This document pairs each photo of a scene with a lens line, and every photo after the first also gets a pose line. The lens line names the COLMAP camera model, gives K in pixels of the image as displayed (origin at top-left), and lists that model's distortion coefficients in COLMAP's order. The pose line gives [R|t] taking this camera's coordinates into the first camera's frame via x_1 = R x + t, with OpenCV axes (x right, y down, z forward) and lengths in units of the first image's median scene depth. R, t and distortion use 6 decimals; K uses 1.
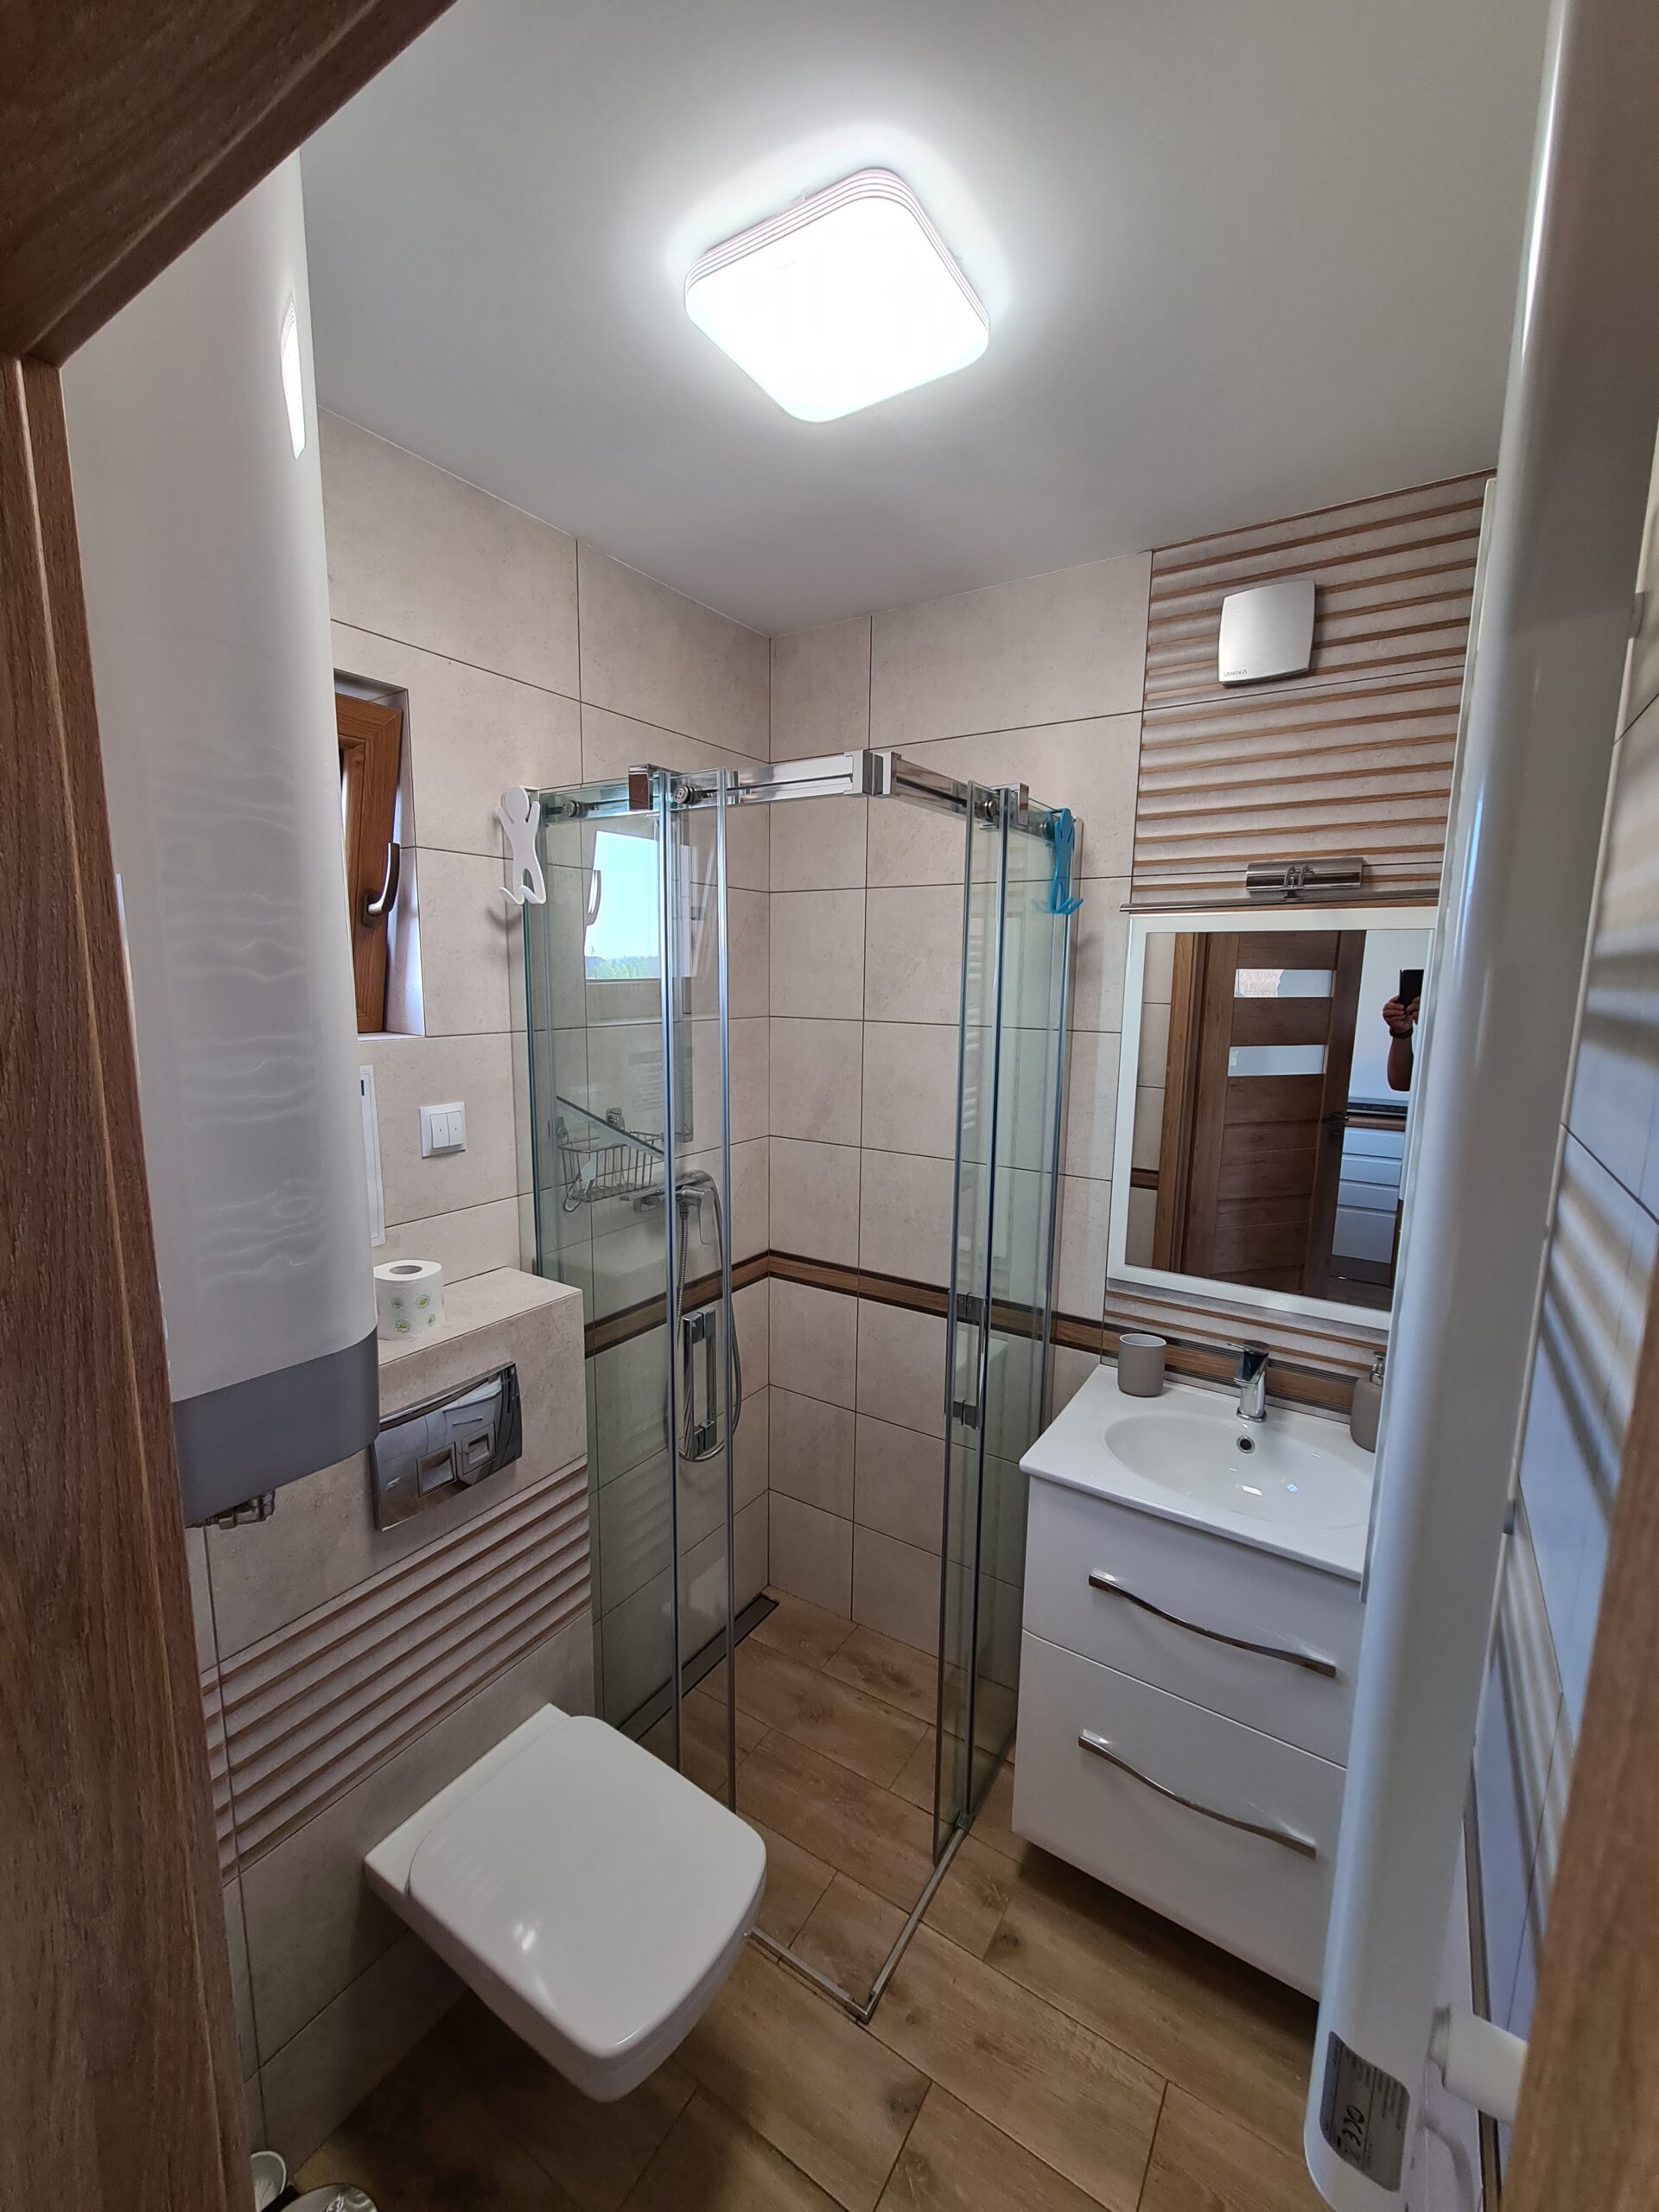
lens RADIAL K [[909.9, 0, 819.6], [0, 909.9, 1111.0], [0, 0, 1]] dist [0.001876, 0.000827]
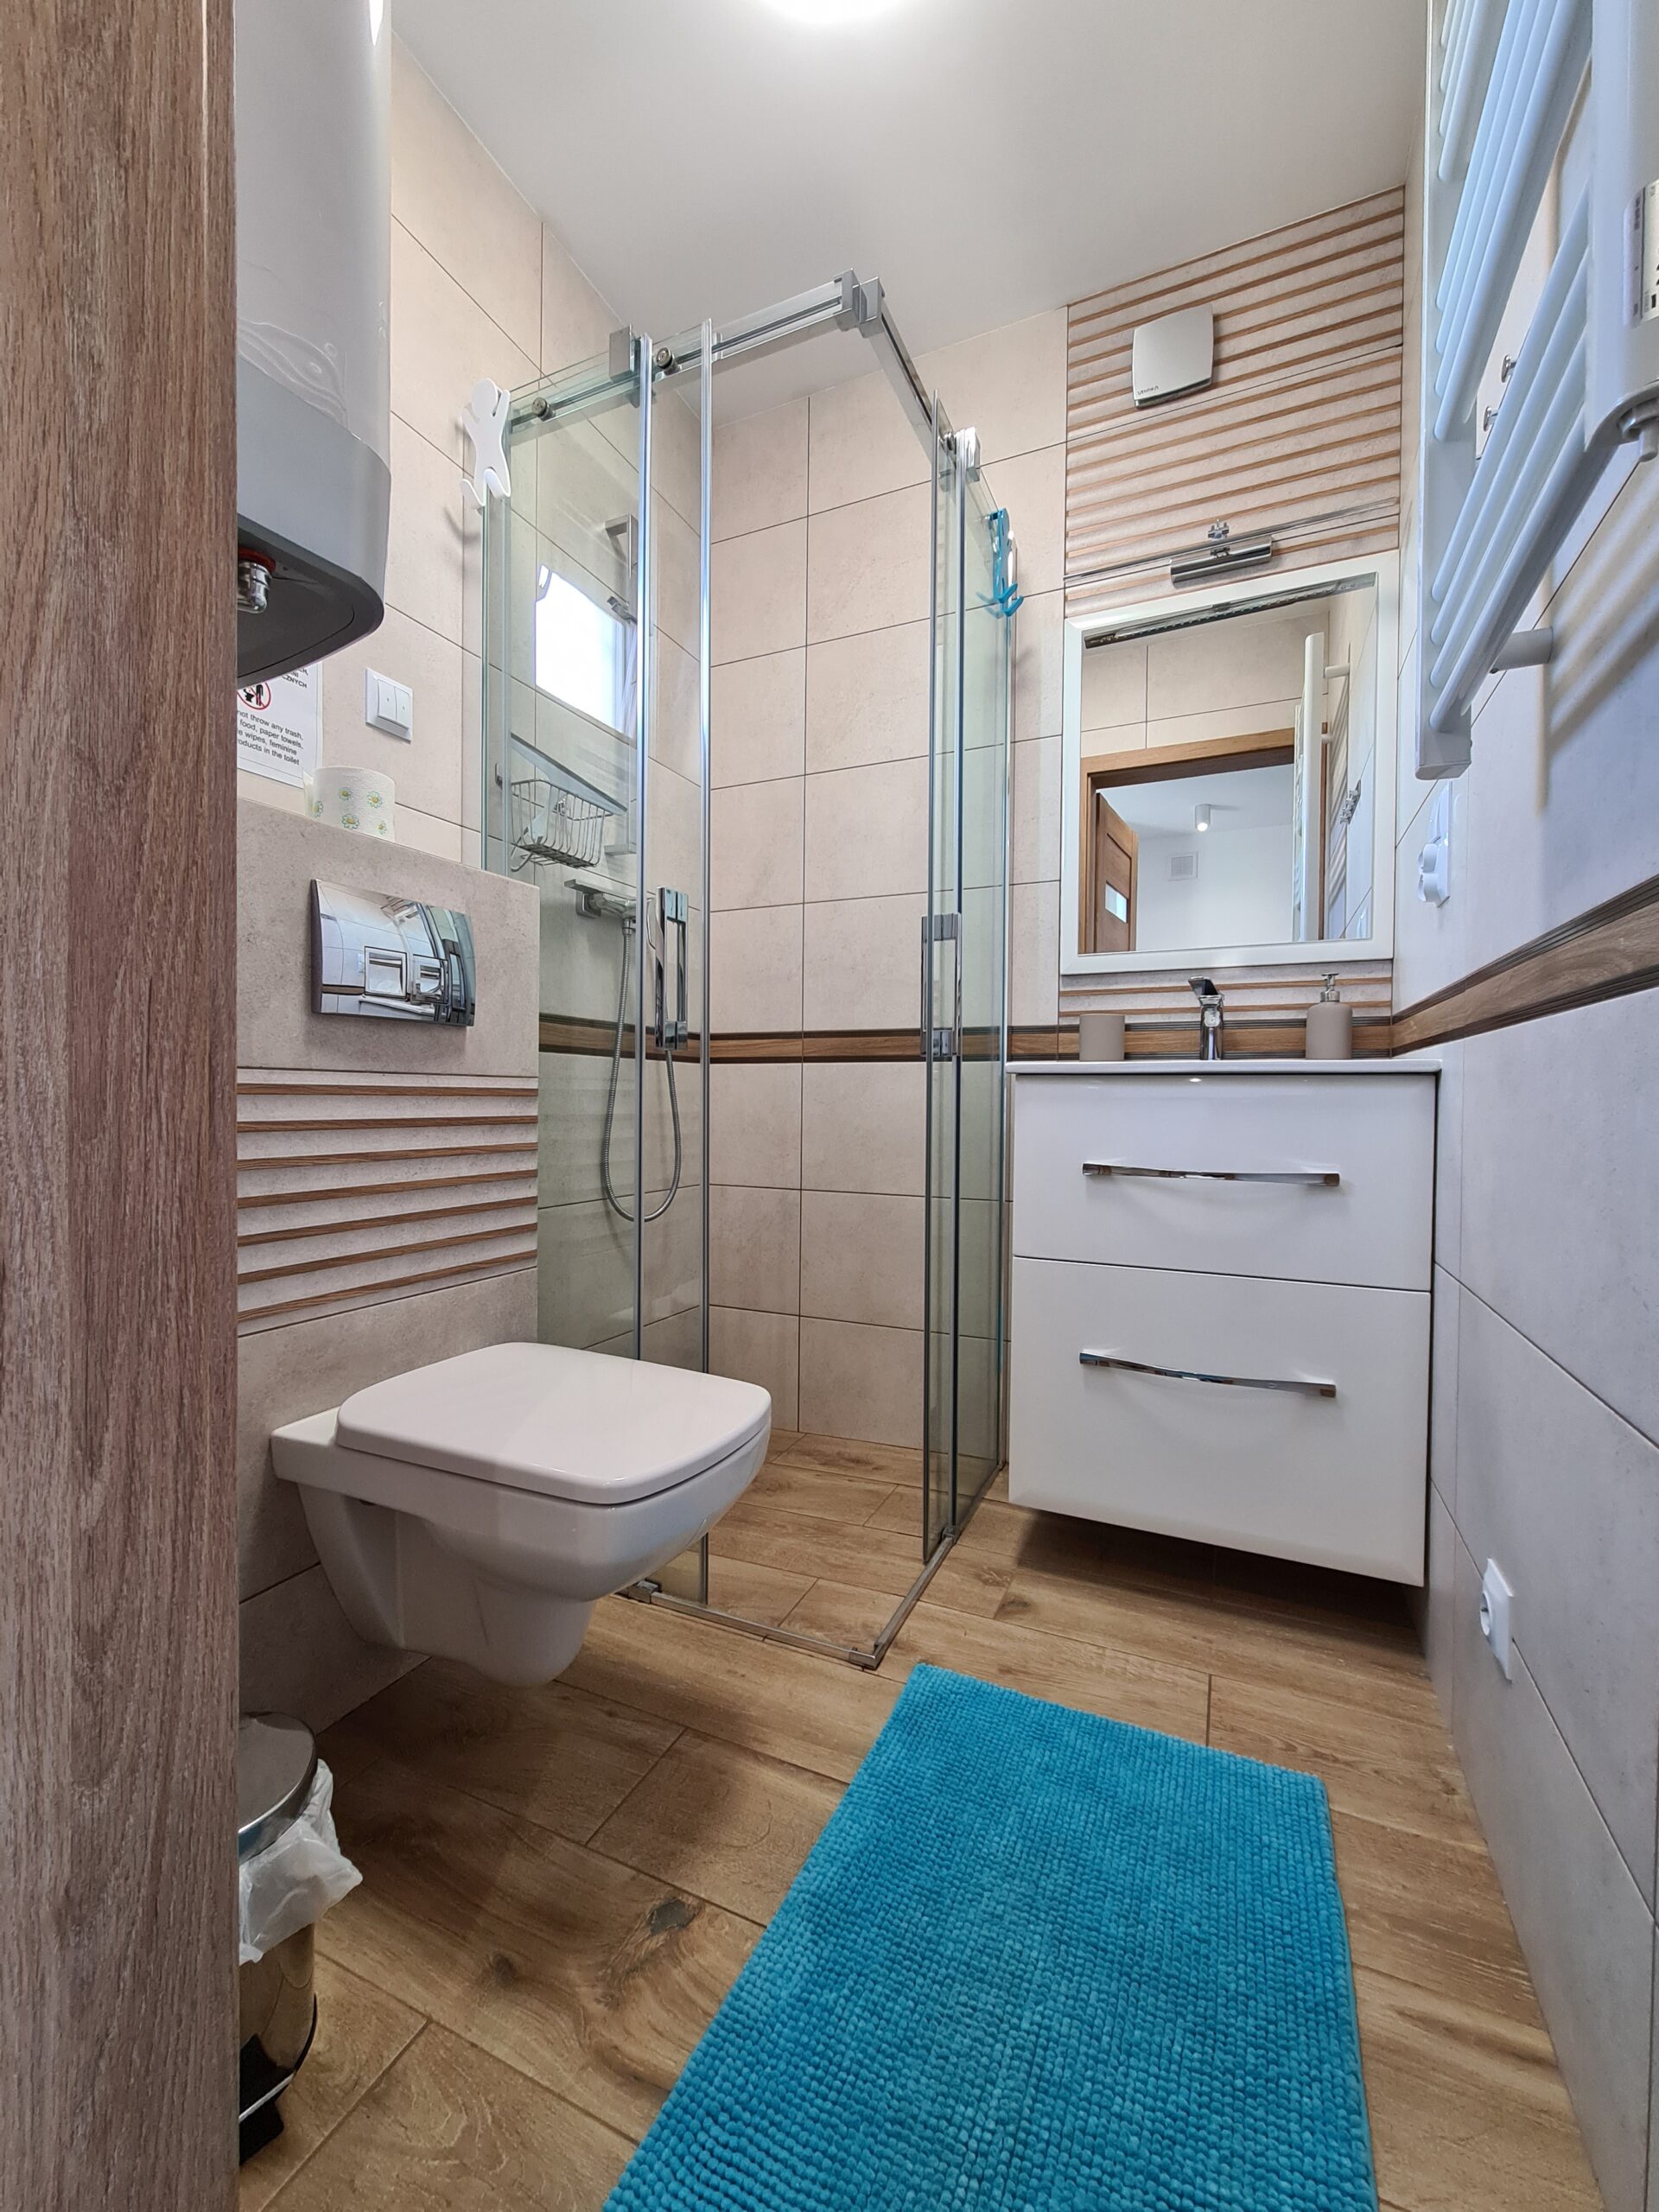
lens RADIAL K [[909.9, 0, 819.6], [0, 909.9, 1111.0], [0, 0, 1]] dist [0.001876, 0.000827]
pose [[0.989263, -0.003586, 0.146103, -0.108172], [0.024366, 0.989754, -0.140692, 0.525844], [-0.144101, 0.142741, 0.979214, 0.080525]]
